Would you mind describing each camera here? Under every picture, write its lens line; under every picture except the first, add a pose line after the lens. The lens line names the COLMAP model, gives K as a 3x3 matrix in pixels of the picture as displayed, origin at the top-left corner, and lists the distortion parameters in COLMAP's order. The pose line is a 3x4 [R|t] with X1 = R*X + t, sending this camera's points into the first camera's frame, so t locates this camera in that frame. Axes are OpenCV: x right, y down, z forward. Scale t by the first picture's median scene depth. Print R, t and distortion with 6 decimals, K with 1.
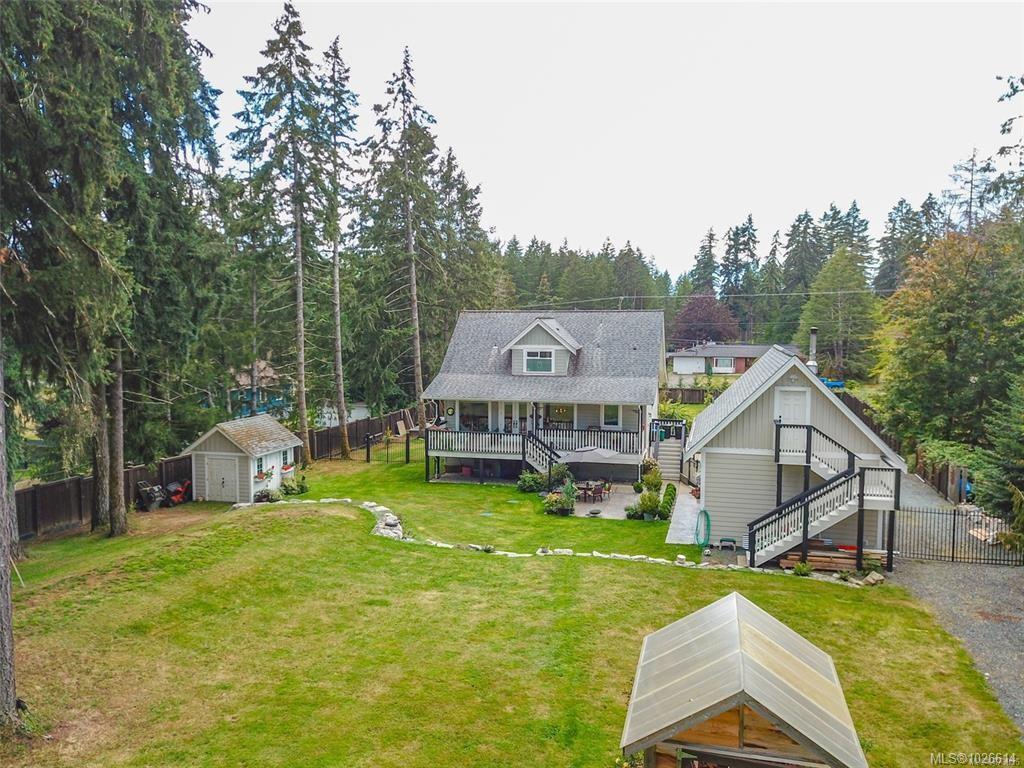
lens RADIAL K [[817.9, 0, 533.2], [0, 817.9, 364.5], [0, 0, 1]] dist [0.021578, -0.013058]
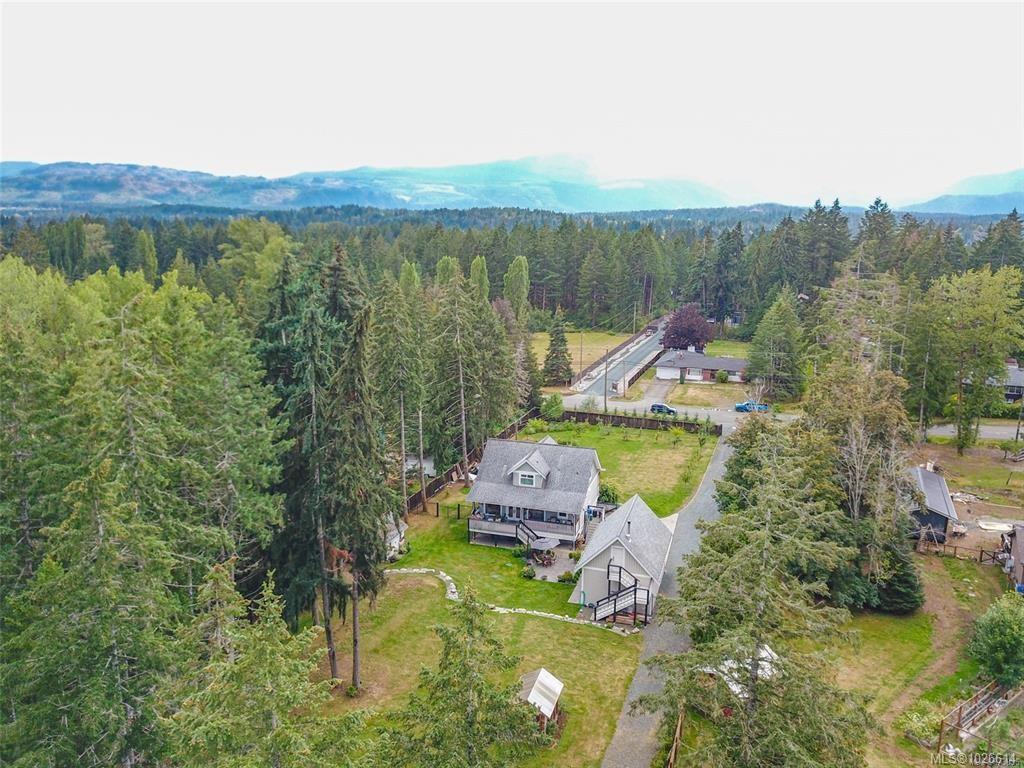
lens RADIAL K [[817.9, 0, 521.3], [0, 817.9, 356.6], [0, 0, 1]] dist [0.021578, -0.013058]
pose [[0.997129, 0.006837, -0.075412, 0.170662], [0.003329, 0.990993, 0.133869, -0.684561], [0.075648, -0.133736, 0.988126, -1.074364]]
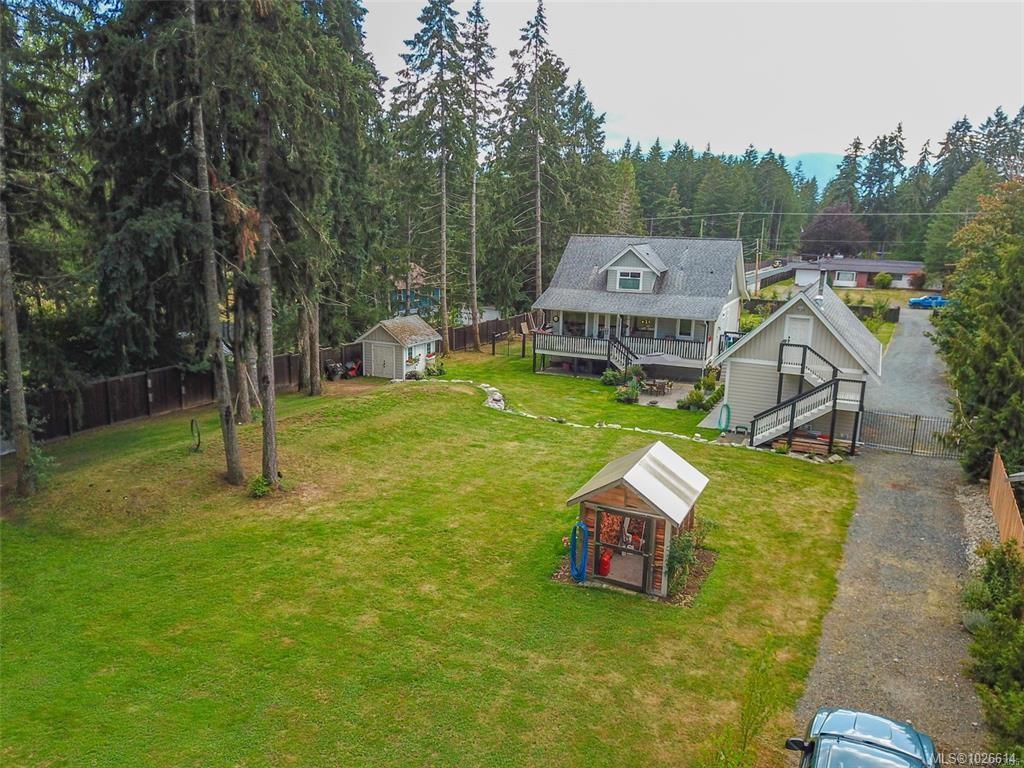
lens RADIAL K [[817.9, 0, 521.1], [0, 817.9, 340.5], [0, 0, 1]] dist [0.021578, -0.013058]
pose [[0.979965, 0.049788, -0.192847, 0.111254], [-0.030953, 0.994558, 0.099476, -0.039029], [0.196751, -0.091514, 0.976173, -0.293424]]
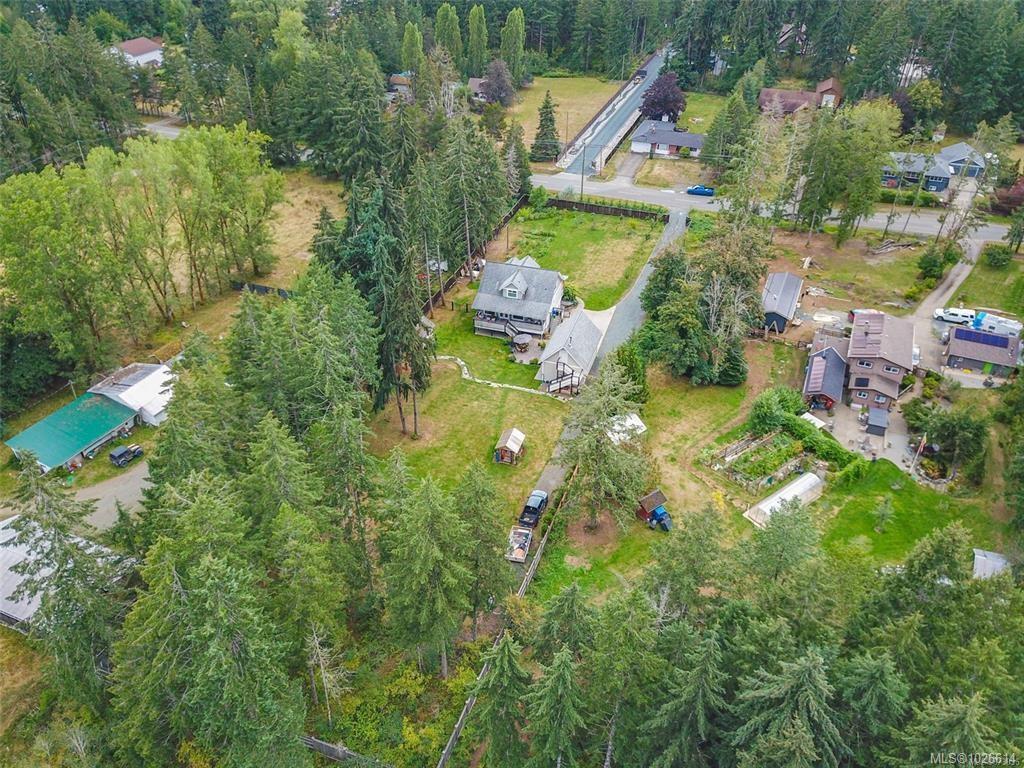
lens RADIAL K [[817.9, 0, 517.3], [0, 817.9, 383.2], [0, 0, 1]] dist [0.021578, -0.013058]
pose [[0.996270, 0.037371, -0.077779, 0.330338], [0.008908, 0.851993, 0.523478, -1.567097], [0.085830, -0.522218, 0.848482, -2.030850]]
